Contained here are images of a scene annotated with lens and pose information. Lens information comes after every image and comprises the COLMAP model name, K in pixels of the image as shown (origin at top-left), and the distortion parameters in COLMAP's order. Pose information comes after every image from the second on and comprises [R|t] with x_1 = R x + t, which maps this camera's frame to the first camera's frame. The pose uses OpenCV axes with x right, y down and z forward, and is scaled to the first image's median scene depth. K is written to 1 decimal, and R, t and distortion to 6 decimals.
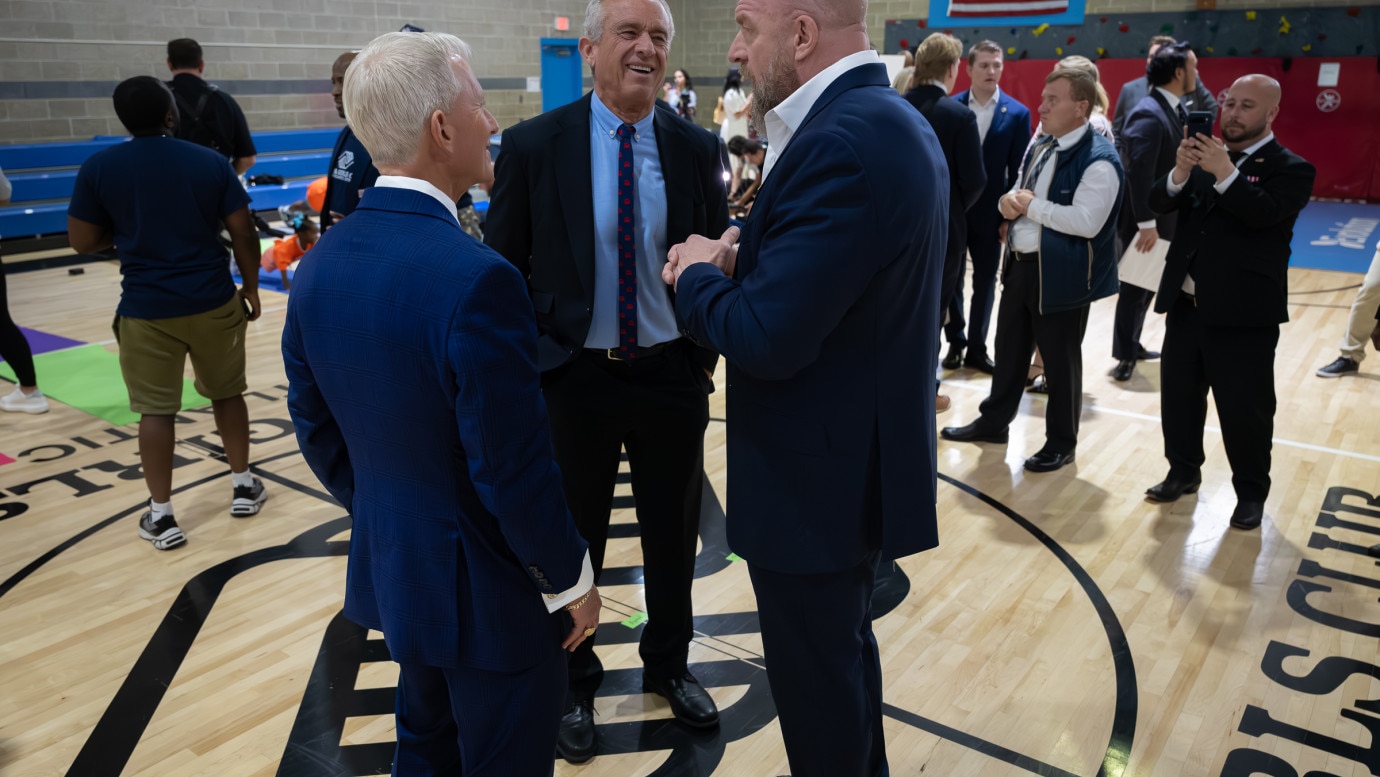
lens RADIAL K [[1058.5, 0, 690.0], [0, 1058.5, 388.5], [0, 0, 1]] dist [-0.004197, 0.005304]
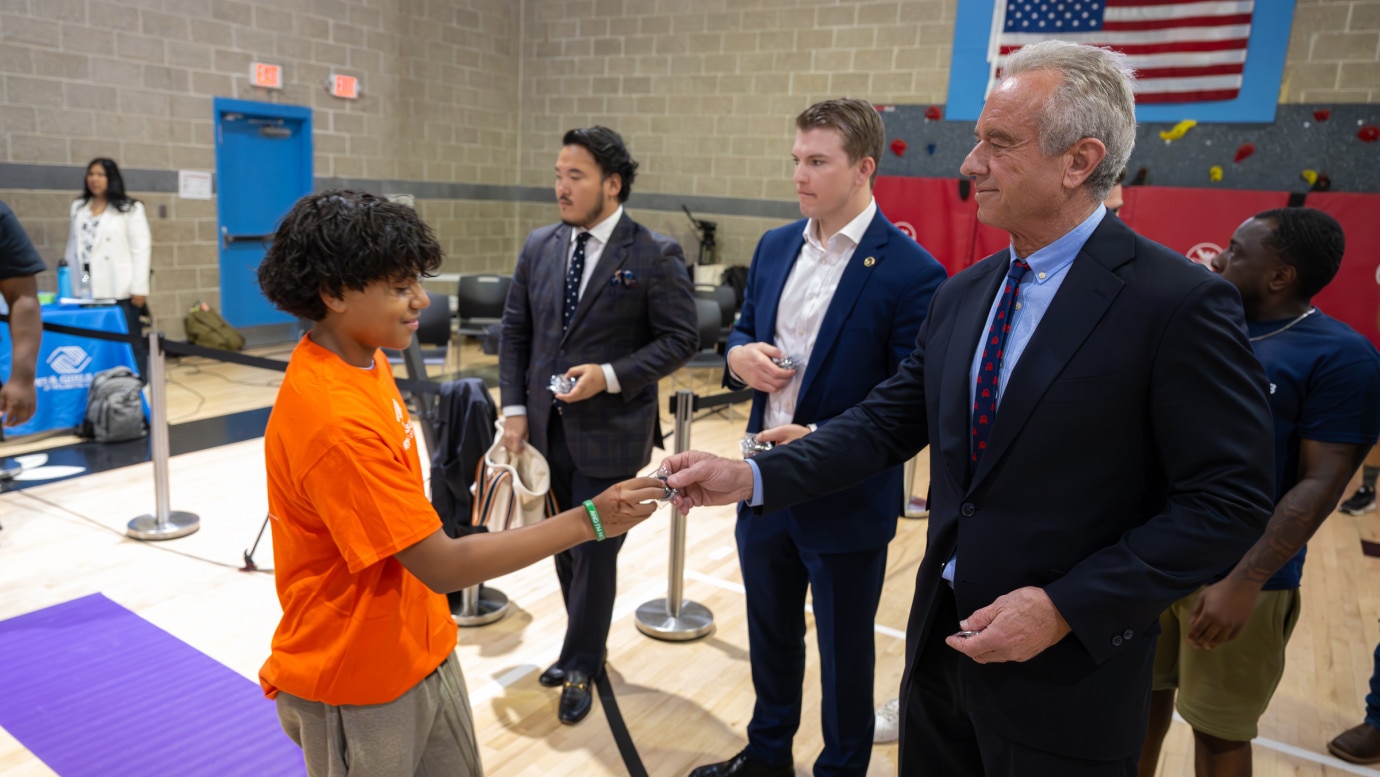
lens RADIAL K [[1058.5, 0, 690.0], [0, 1058.5, 388.5], [0, 0, 1]] dist [-0.004197, 0.005304]
pose [[0.993793, 0.030596, 0.106954, 0.037940], [-0.019440, 0.994405, -0.103833, -0.141004], [-0.109532, 0.101109, 0.988827, 0.478752]]
